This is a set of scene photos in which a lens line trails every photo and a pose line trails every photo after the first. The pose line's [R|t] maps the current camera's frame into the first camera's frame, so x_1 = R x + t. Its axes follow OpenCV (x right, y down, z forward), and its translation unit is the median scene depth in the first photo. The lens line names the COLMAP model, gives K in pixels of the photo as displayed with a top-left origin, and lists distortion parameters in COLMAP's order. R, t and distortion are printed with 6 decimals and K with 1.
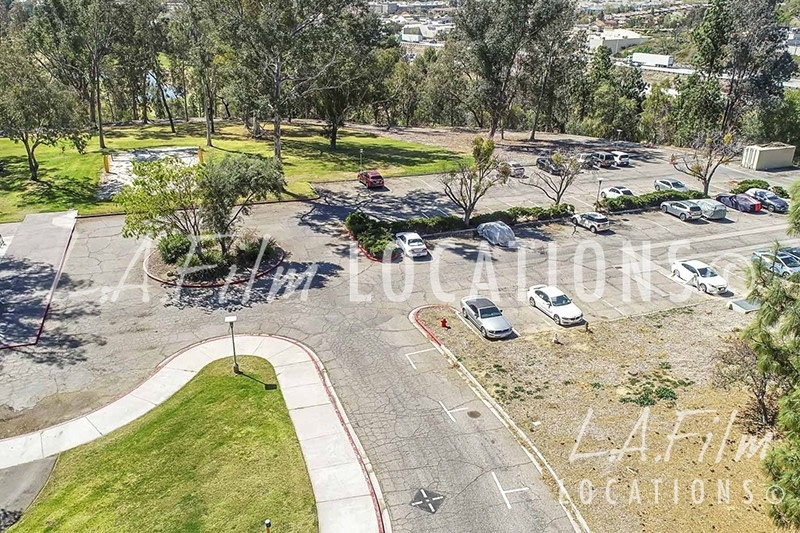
lens RADIAL K [[617.1, 0, 397.8], [0, 617.1, 279.5], [0, 0, 1]] dist [-0.026420, 0.010069]
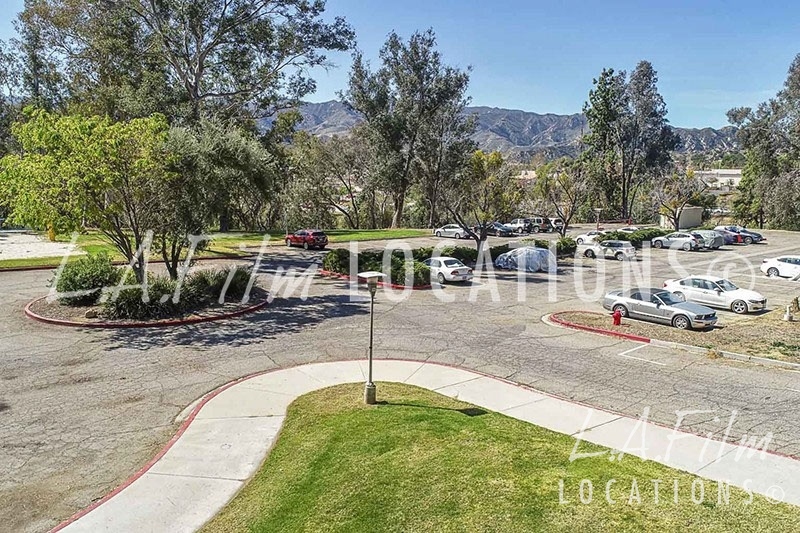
lens RADIAL K [[617.1, 0, 397.8], [0, 617.1, 279.5], [0, 0, 1]] dist [-0.026420, 0.010069]
pose [[0.942573, -0.044462, 0.331028, -0.305046], [0.128986, 0.962668, -0.237977, 0.134602], [-0.308089, 0.267008, 0.913120, 0.419271]]
